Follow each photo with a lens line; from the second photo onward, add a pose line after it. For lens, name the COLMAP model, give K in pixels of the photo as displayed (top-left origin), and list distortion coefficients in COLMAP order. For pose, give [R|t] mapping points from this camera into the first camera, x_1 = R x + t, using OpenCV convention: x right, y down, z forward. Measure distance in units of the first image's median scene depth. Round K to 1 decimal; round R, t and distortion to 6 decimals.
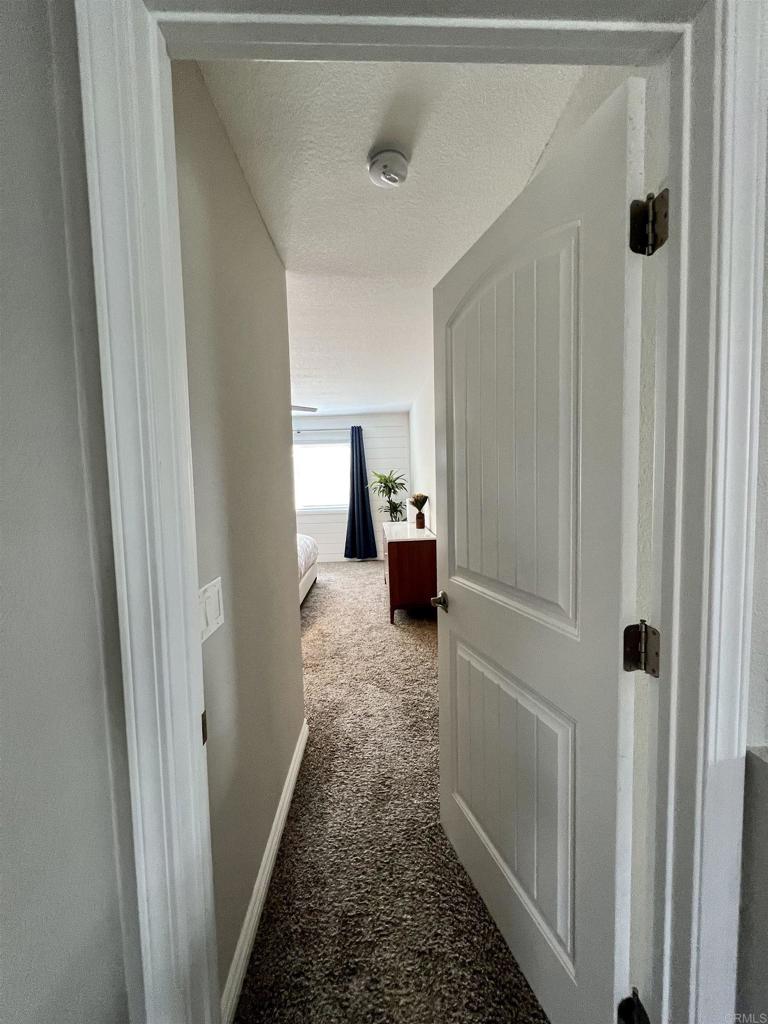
lens RADIAL K [[405.2, 0, 386.7], [0, 405.2, 508.0], [0, 0, 1]] dist [-0.013042, 0.000051]
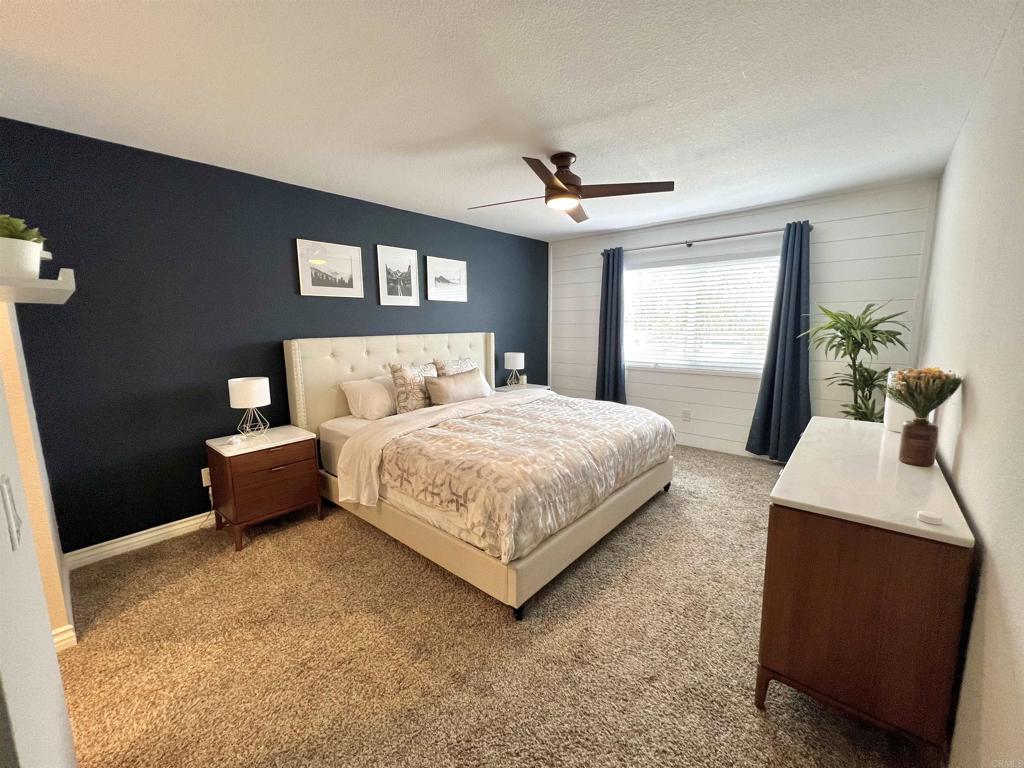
lens RADIAL K [[405.2, 0, 504.1], [0, 405.2, 380.3], [0, 0, 1]] dist [-0.013042, 0.000051]
pose [[0.720531, 0.121214, -0.682746, 0.037054], [-0.058207, 0.991701, 0.114638, -0.031686], [0.690976, -0.042859, 0.721606, 0.347370]]
